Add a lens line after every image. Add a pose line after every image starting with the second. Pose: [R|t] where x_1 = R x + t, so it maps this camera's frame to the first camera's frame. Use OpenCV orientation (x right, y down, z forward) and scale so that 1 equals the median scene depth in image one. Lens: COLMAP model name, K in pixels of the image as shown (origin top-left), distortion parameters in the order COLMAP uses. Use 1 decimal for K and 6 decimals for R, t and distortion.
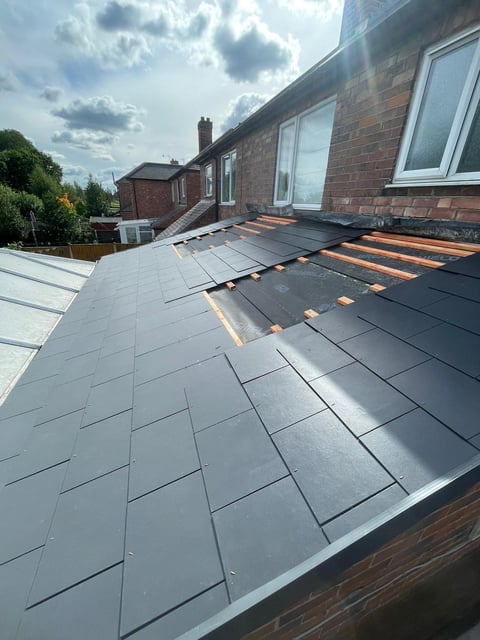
lens RADIAL K [[258.7, 0, 240.0], [0, 258.7, 320.0], [0, 0, 1]] dist [-0.002769, -0.000154]
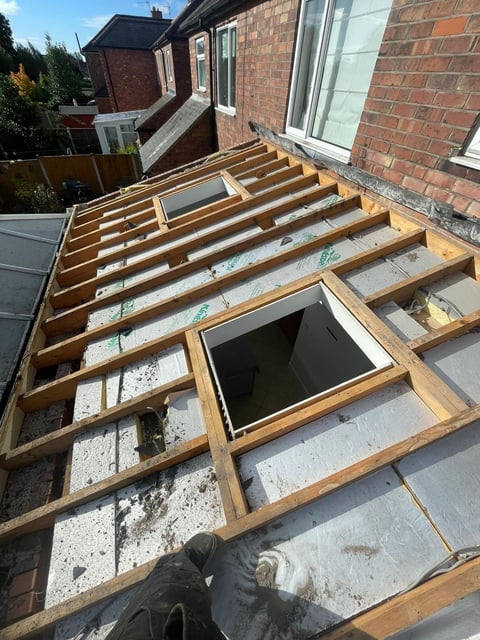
lens RADIAL K [[258.7, 0, 240.0], [0, 258.7, 320.0], [0, 0, 1]] dist [-0.002769, -0.000154]
pose [[0.999886, 0.011479, -0.009822, 0.018319], [-0.007591, 0.943842, 0.330309, -0.261590], [0.013062, -0.330197, 0.943822, 0.169034]]
